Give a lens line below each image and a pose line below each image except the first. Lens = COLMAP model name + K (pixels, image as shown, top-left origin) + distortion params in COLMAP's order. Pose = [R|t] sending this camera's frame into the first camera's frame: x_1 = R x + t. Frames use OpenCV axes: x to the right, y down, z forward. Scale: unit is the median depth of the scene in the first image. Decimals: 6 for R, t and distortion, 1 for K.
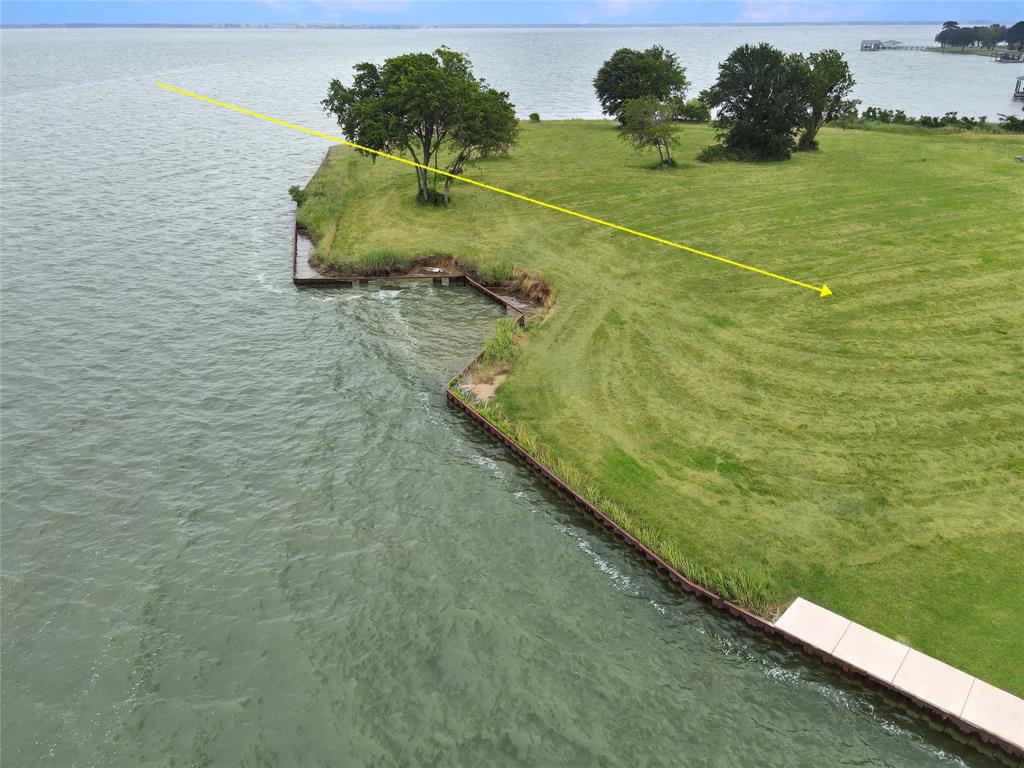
lens RADIAL K [[779.3, 0, 511.7], [0, 779.3, 357.5], [0, 0, 1]] dist [0.000130, 0.031533]
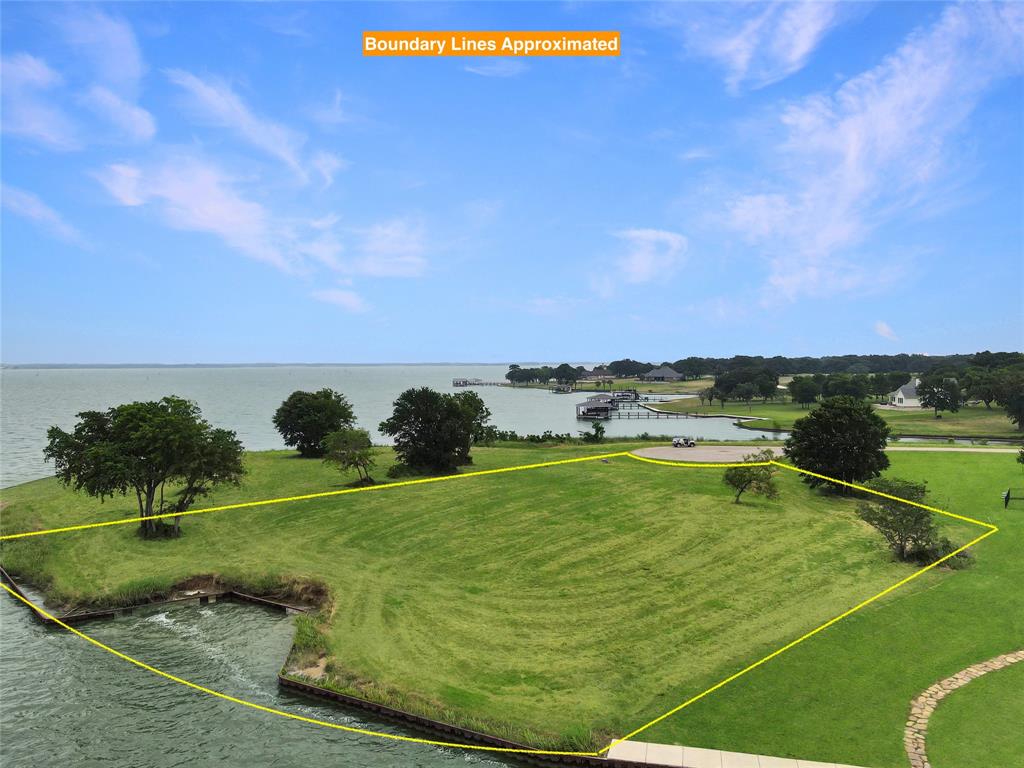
lens RADIAL K [[779.3, 0, 511.7], [0, 779.3, 357.5], [0, 0, 1]] dist [0.000130, 0.031533]
pose [[0.882286, 0.000235, 0.470713, -0.210594], [0.187282, 0.917267, -0.351492, 0.049474], [-0.431852, 0.398273, 0.809248, -0.179167]]
